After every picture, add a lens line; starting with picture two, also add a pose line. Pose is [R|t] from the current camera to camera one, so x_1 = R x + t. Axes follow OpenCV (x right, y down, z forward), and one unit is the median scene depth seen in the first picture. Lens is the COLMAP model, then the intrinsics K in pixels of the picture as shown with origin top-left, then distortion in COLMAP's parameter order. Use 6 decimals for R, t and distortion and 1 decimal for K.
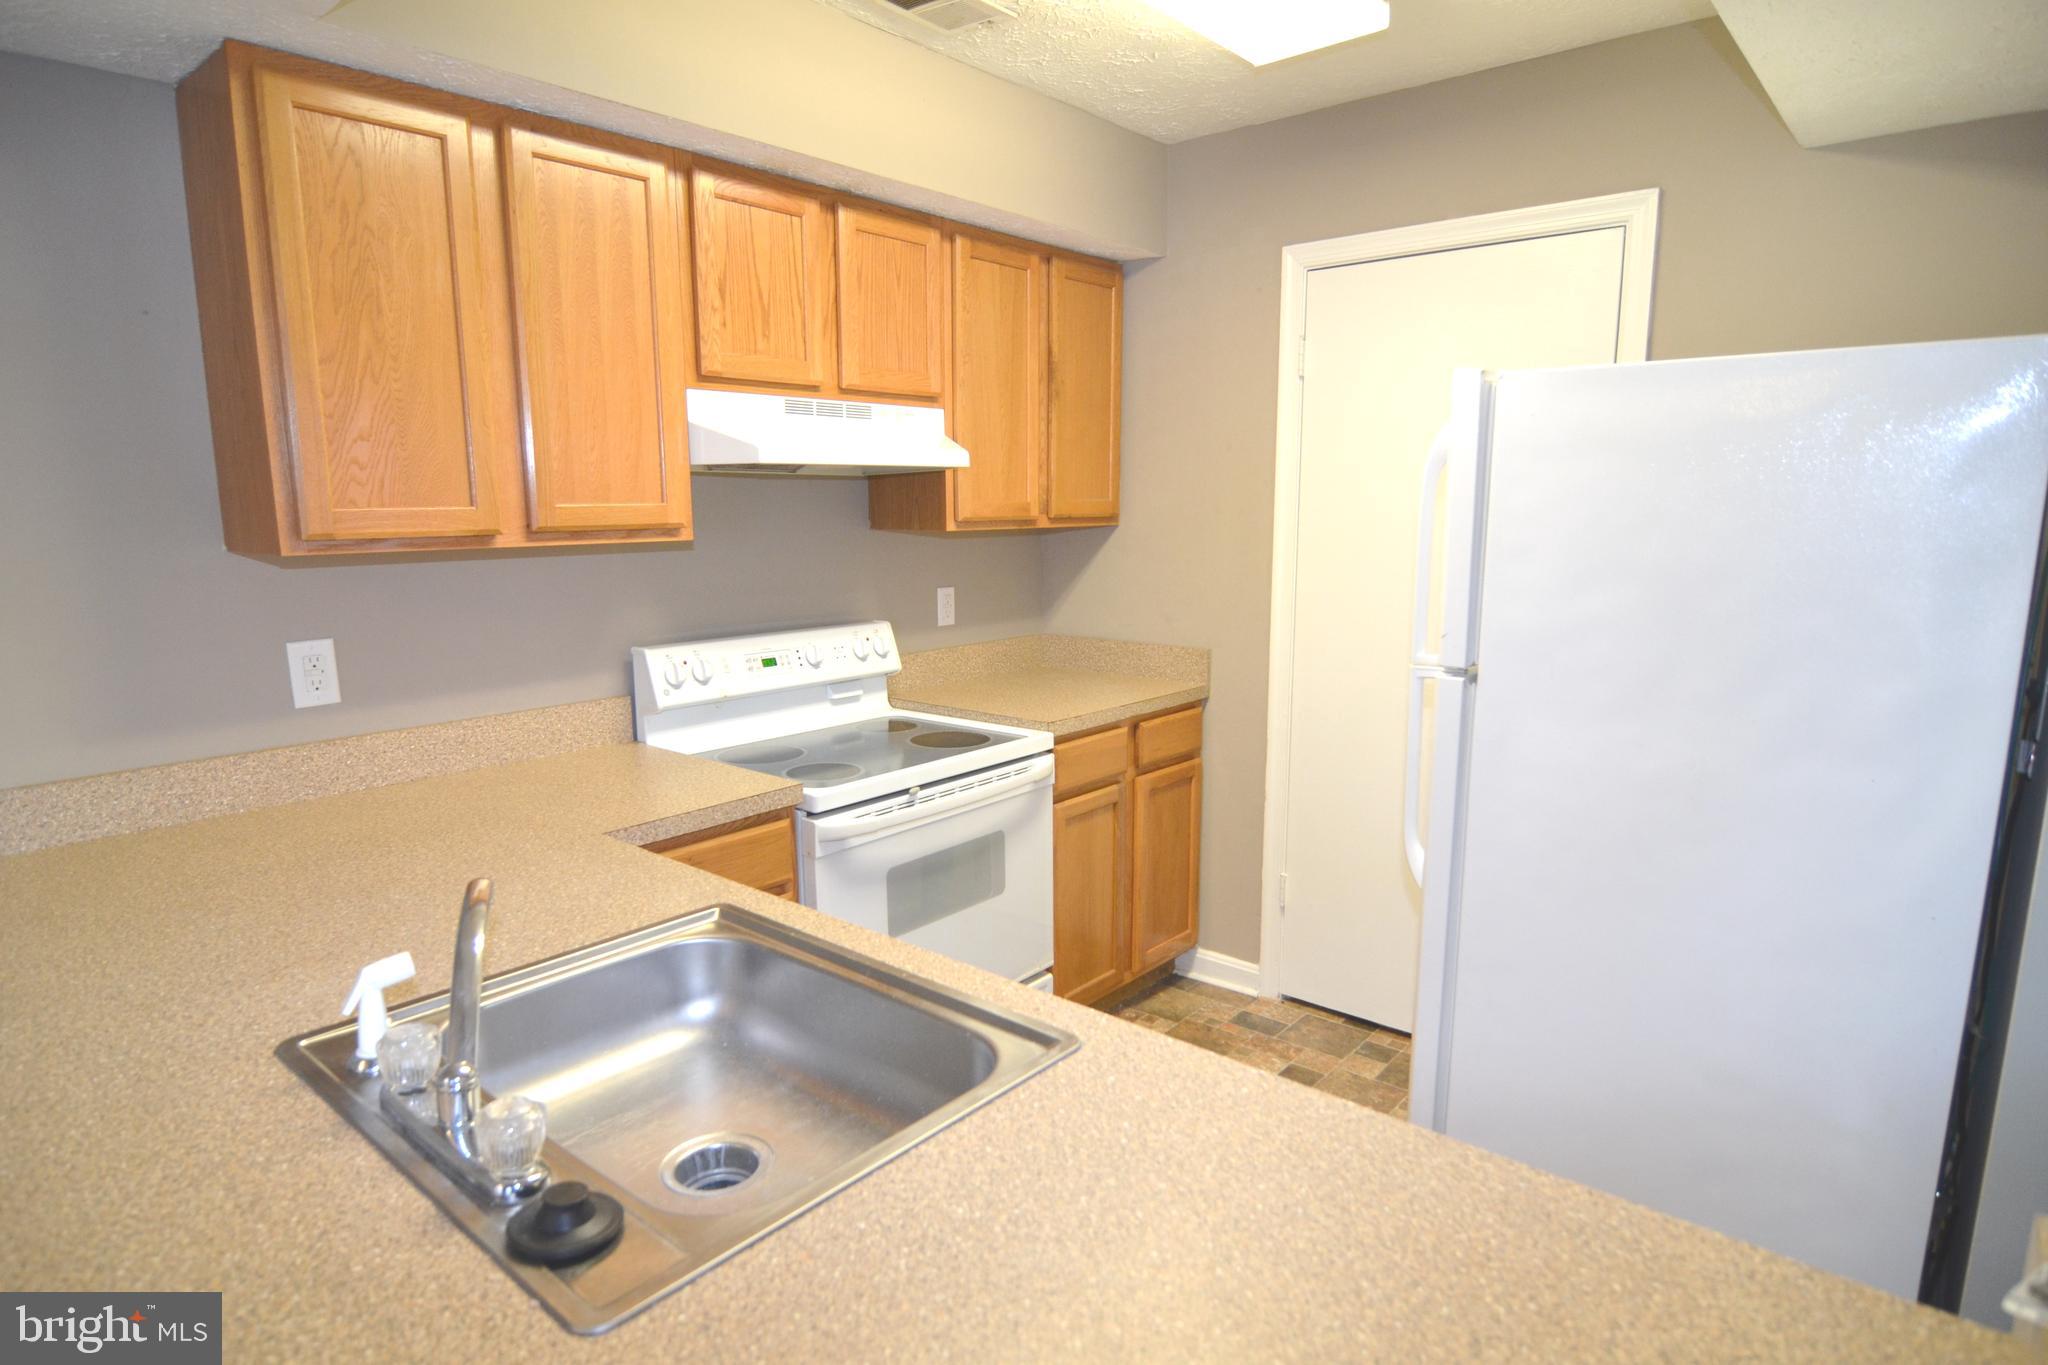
lens RADIAL K [[1135.9, 0, 1011.8], [0, 1135.9, 686.2], [0, 0, 1]] dist [0.000245, -0.000183]
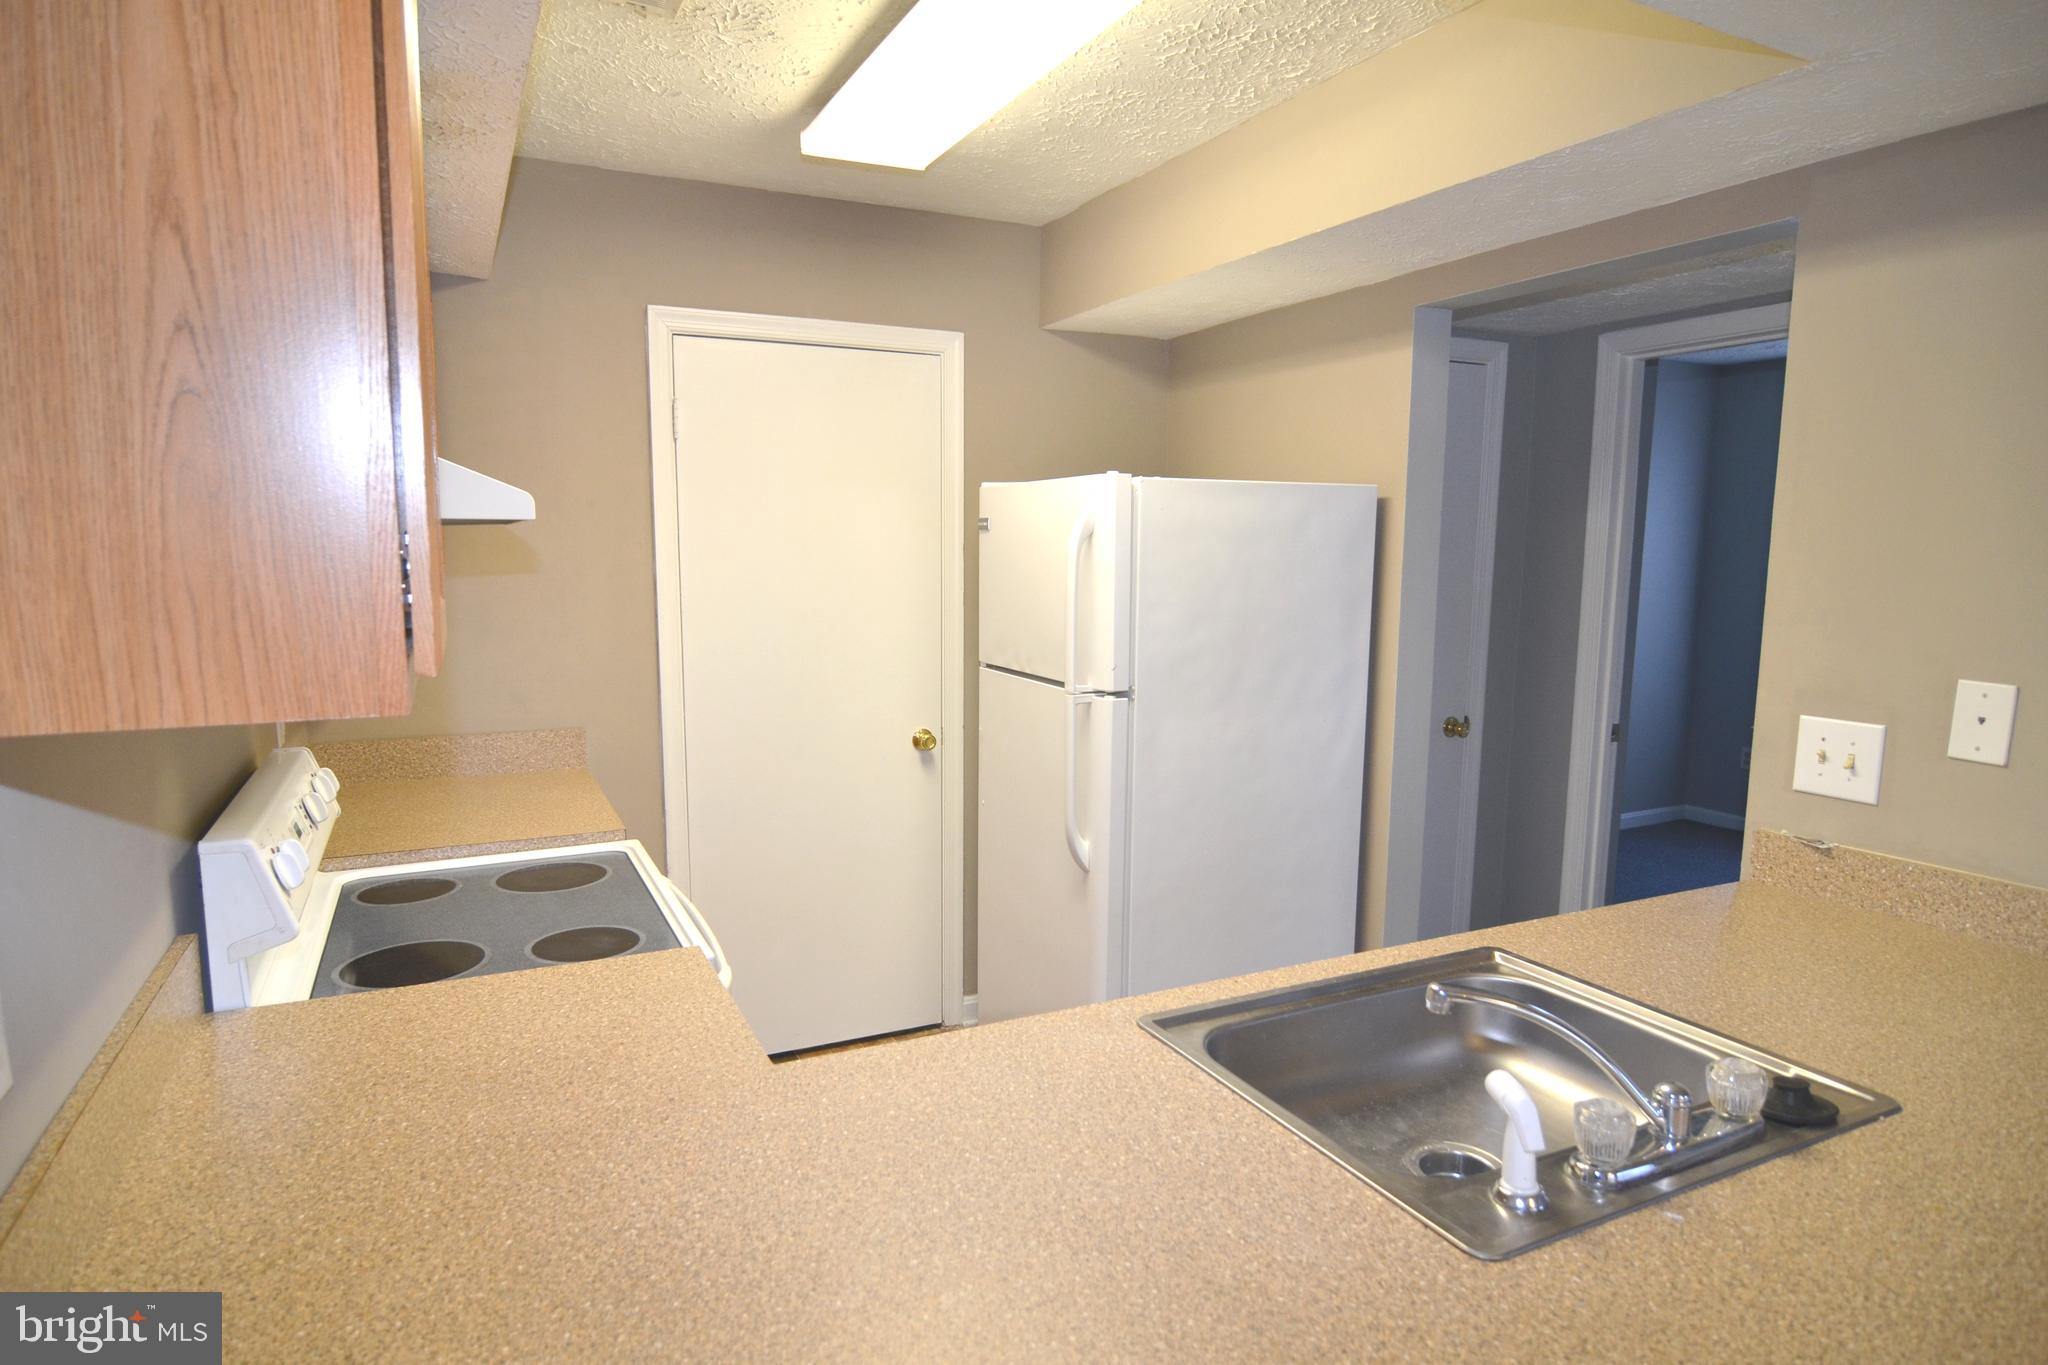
lens RADIAL K [[1135.9, 0, 1011.8], [0, 1135.9, 686.2], [0, 0, 1]] dist [0.000245, -0.000183]
pose [[0.392870, -0.112520, 0.912684, -0.698431], [0.148838, 0.987181, 0.057636, -0.088982], [-0.907469, 0.113199, 0.404581, 0.440160]]
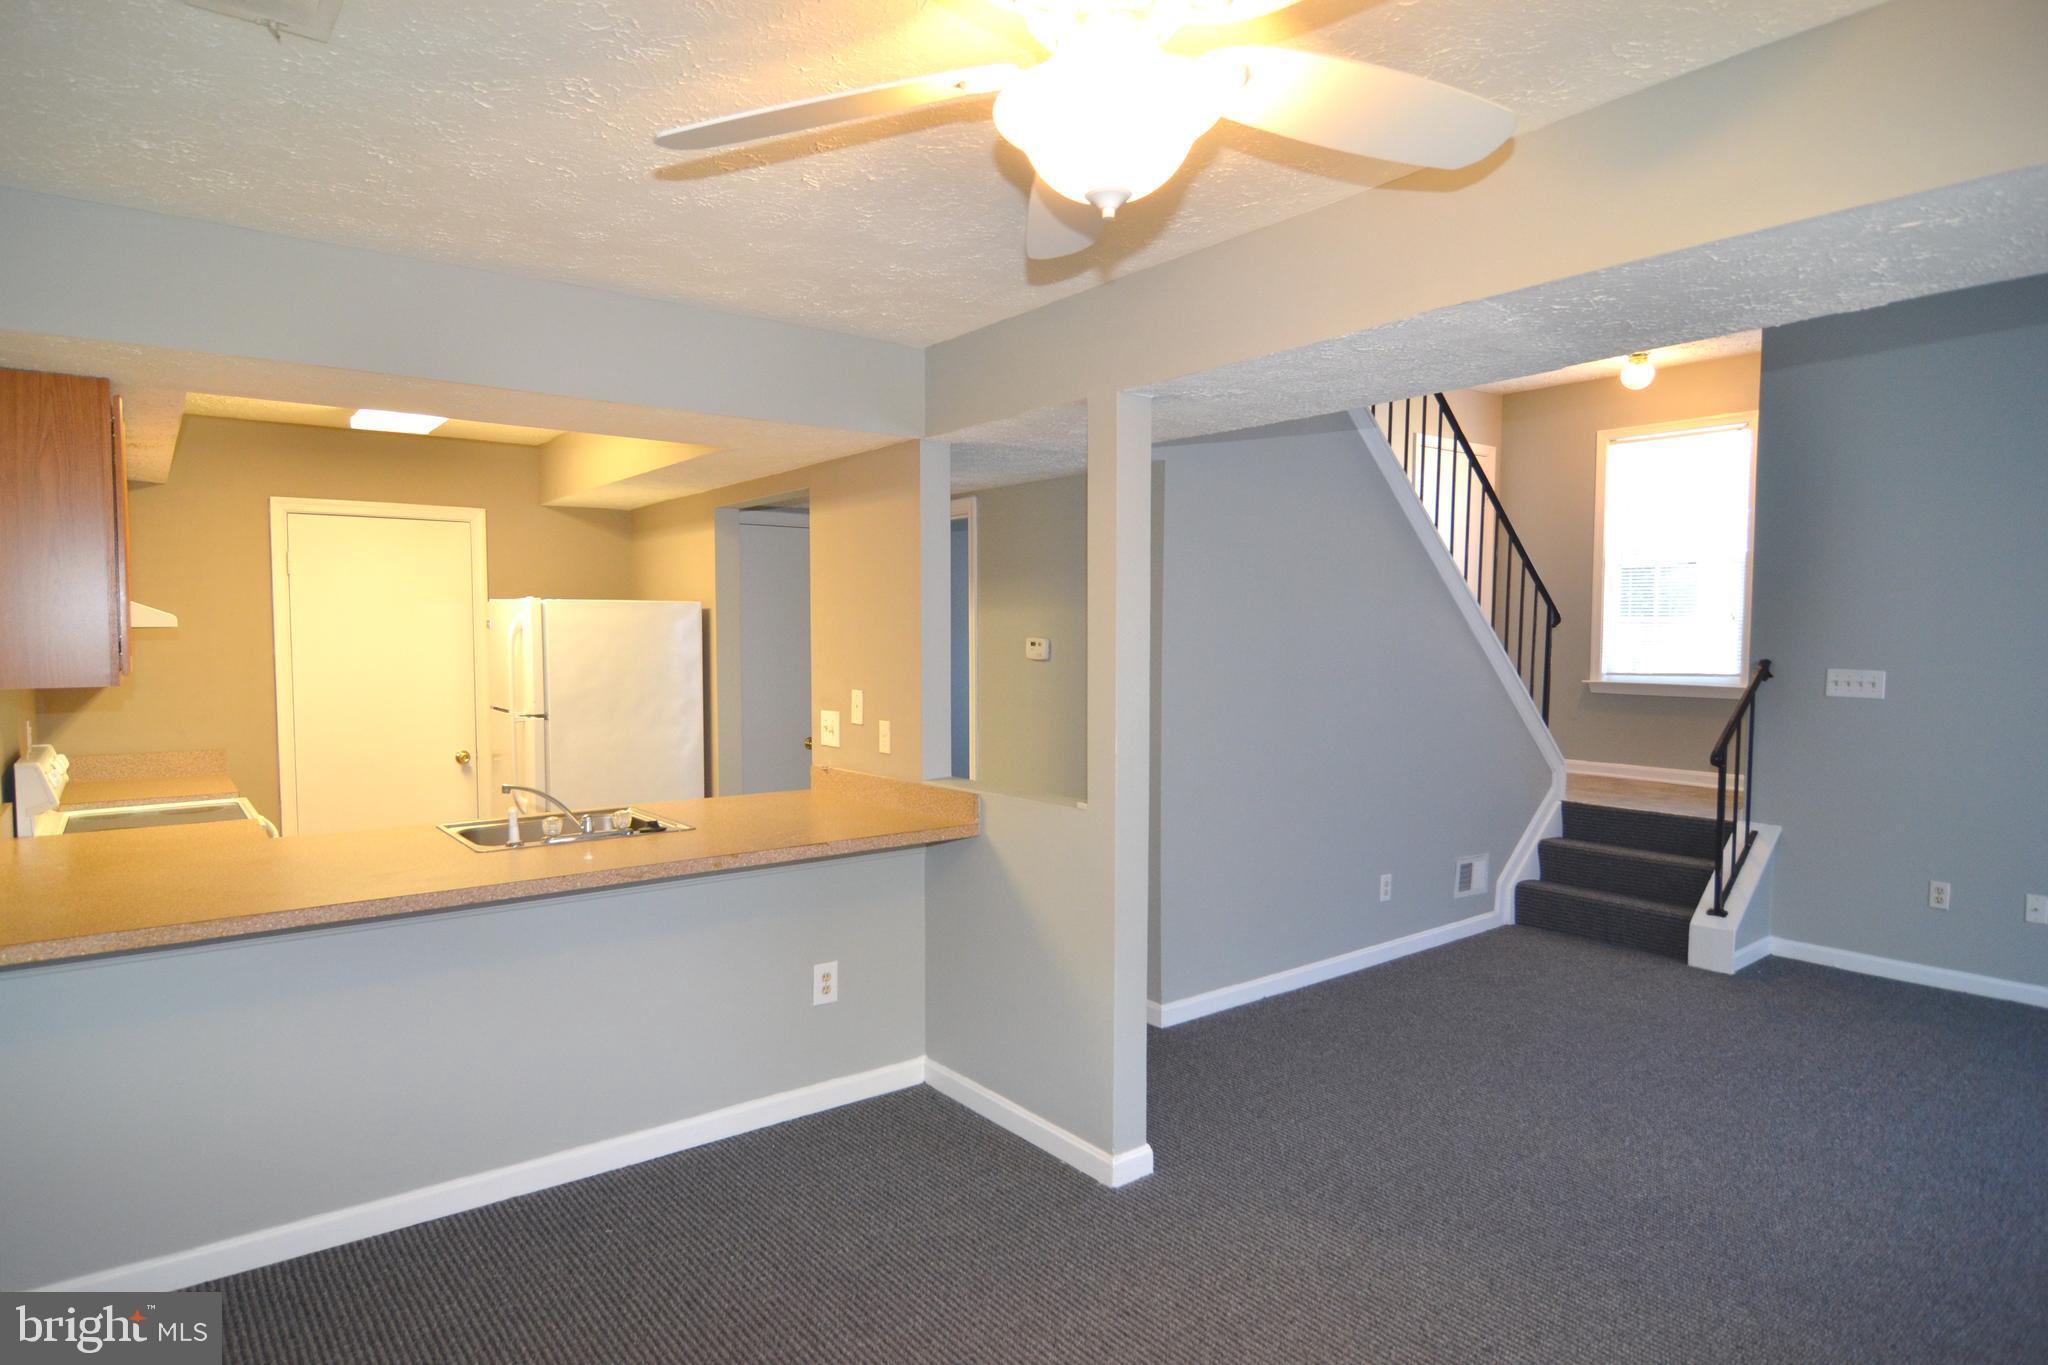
lens RADIAL K [[1133.1, 0, 969.6], [0, 1133.1, 691.7], [0, 0, 1]] dist [-0.001778, -0.000785]
pose [[0.229577, -0.050282, 0.971991, -1.410641], [0.166243, 0.986015, 0.011742, 0.053657], [-0.958988, 0.158891, 0.234725, -0.394428]]
